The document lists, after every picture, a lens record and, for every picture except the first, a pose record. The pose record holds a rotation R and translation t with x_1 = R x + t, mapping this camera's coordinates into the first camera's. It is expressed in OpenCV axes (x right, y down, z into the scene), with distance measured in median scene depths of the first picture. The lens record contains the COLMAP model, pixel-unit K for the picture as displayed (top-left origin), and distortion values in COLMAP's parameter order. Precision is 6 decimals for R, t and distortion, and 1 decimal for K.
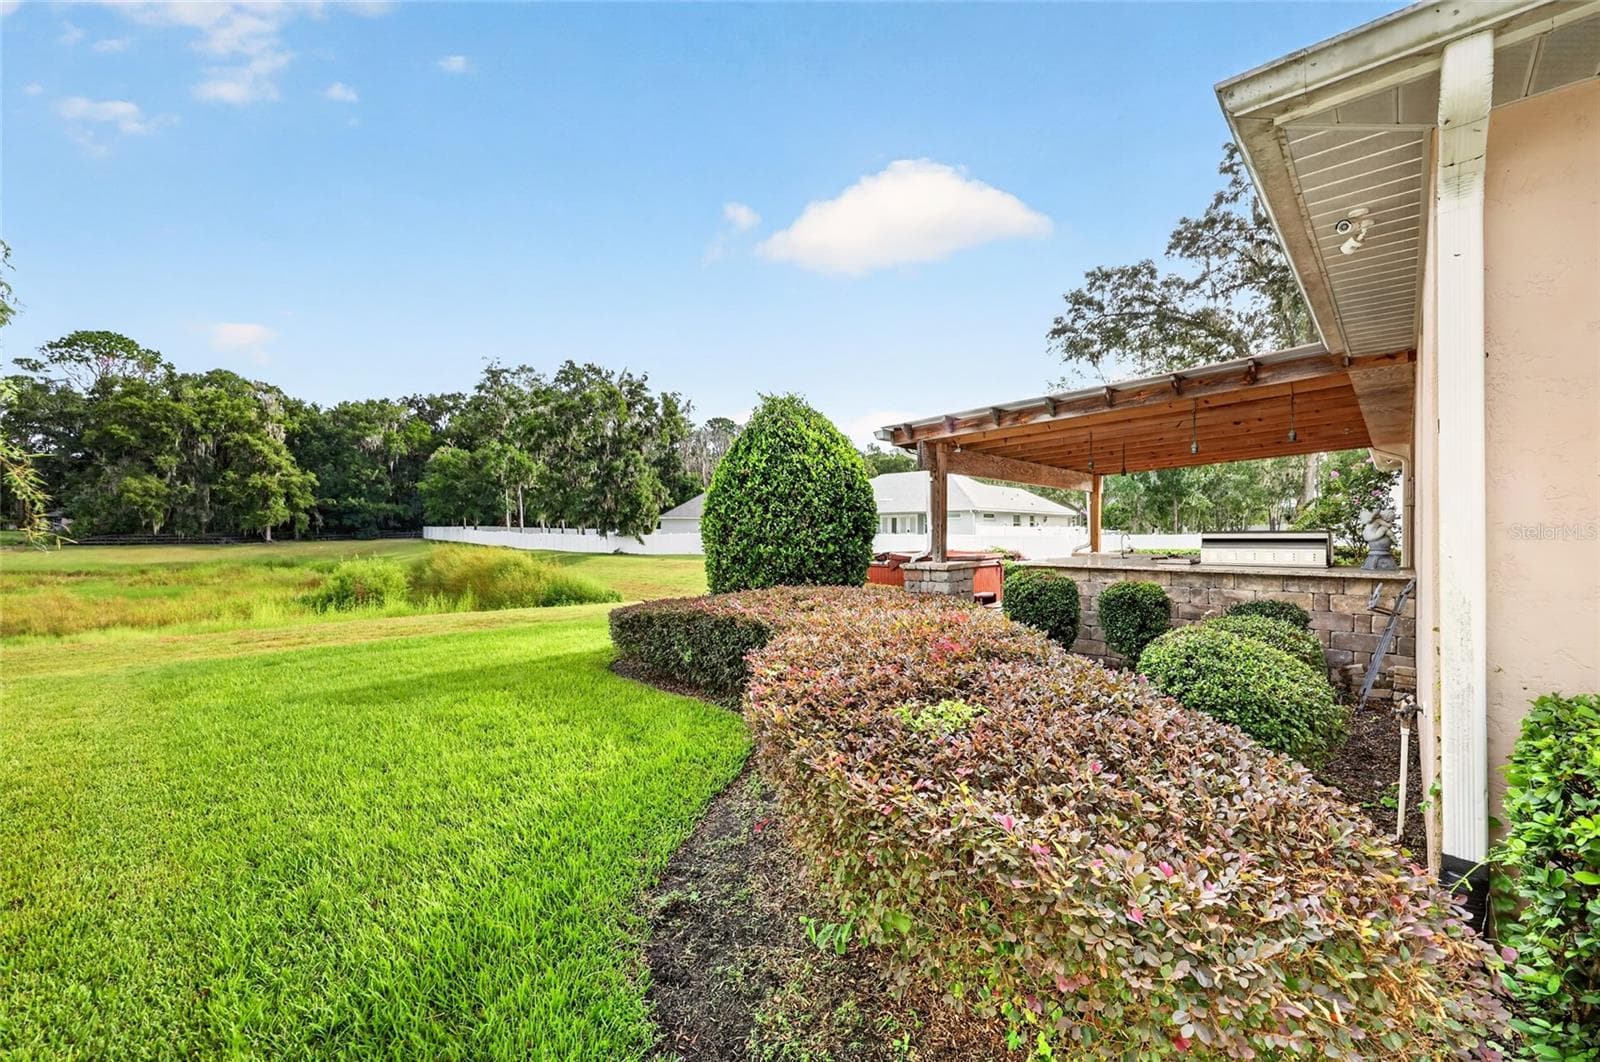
lens RADIAL K [[642.8, 0, 792.0], [0, 642.8, 532.9], [0, 0, 1]] dist [-0.001676, 0.000009]
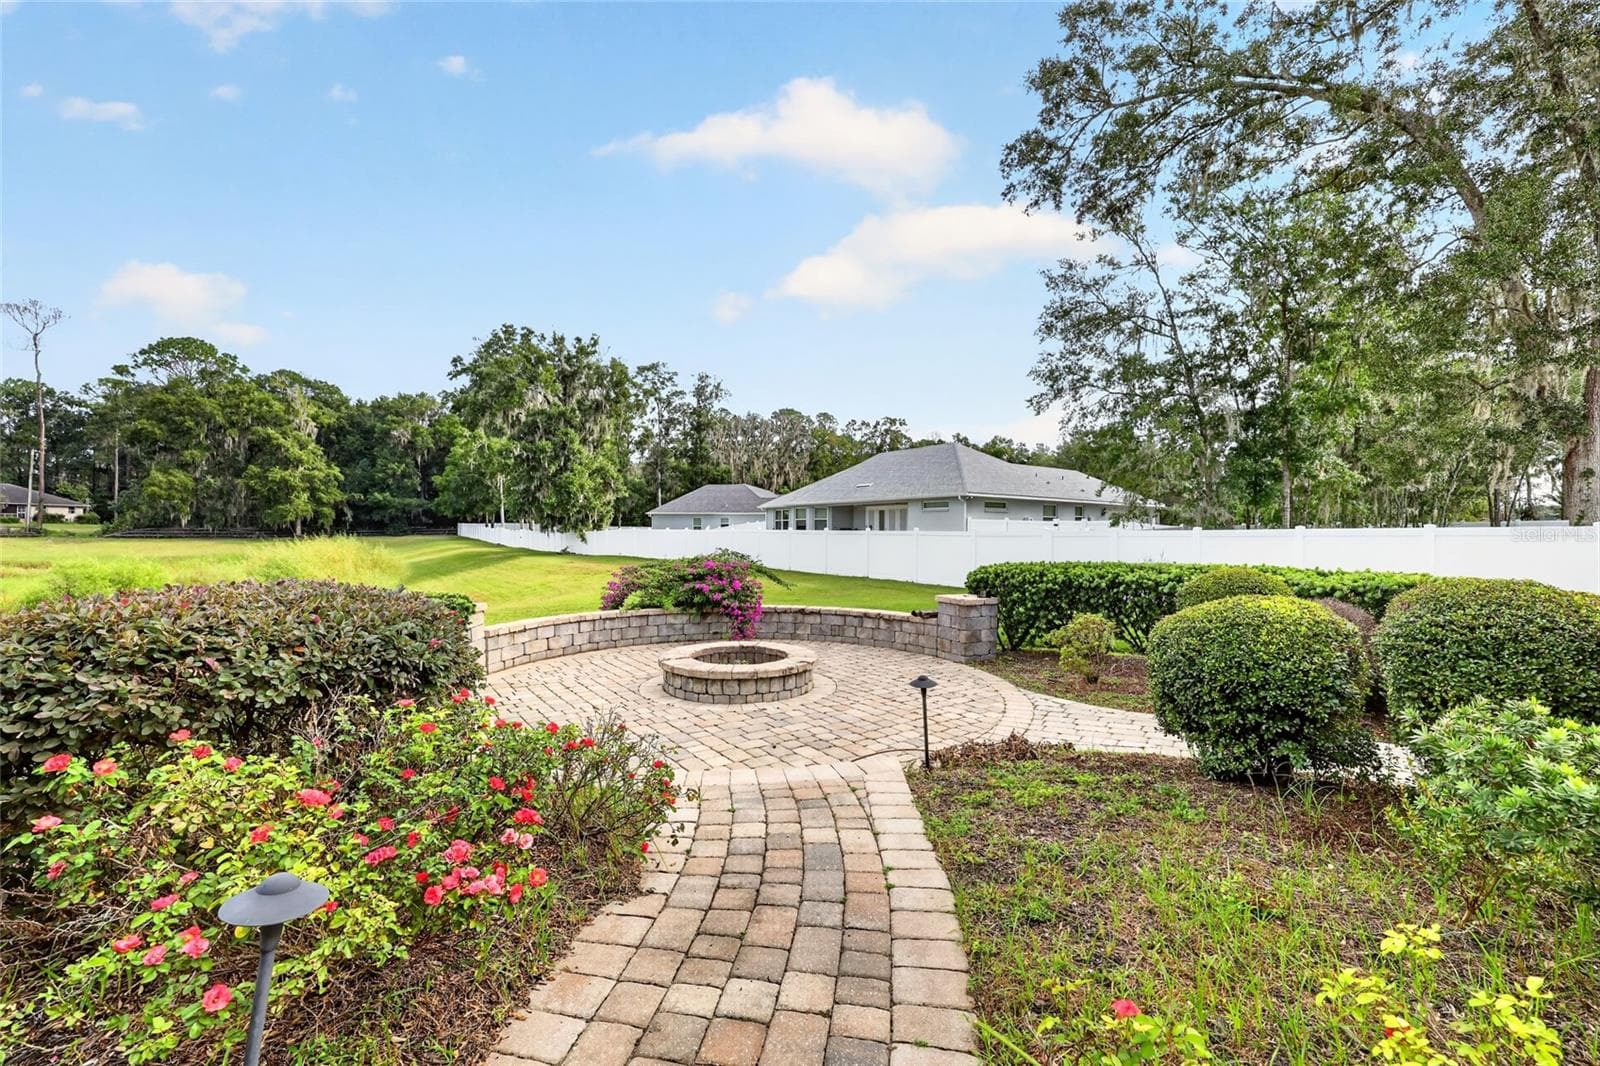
lens RADIAL K [[642.8, 0, 792.0], [0, 642.8, 534.9], [0, 0, 1]] dist [-0.001676, 0.000009]
pose [[0.981701, 0.009433, -0.190197, 0.131445], [-0.009482, 0.999955, 0.000655, 0.003347], [0.190194, 0.001160, 0.981746, 0.175234]]
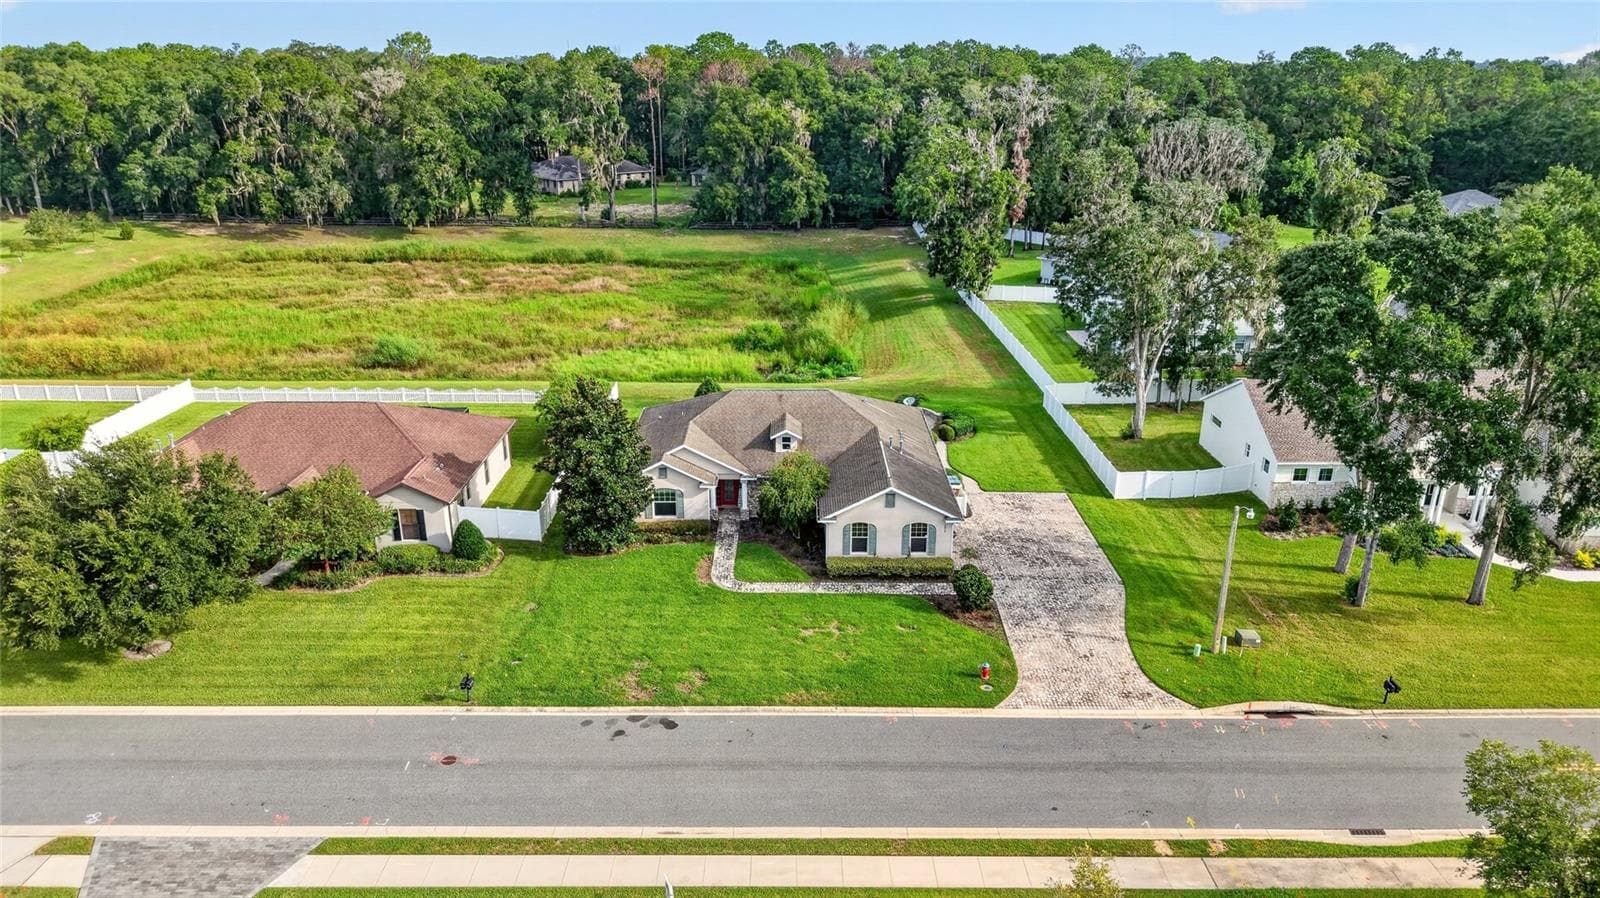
lens RADIAL K [[1064.6, 0, 795.1], [0, 1064.6, 474.5], [0, 0, 1]] dist [0.050856, -0.067435]
pose [[0.689866, 0.256495, -0.676975, 0.749945], [-0.001645, 0.935682, 0.352840, -0.287316], [0.723935, -0.242299, 0.645918, -0.492250]]
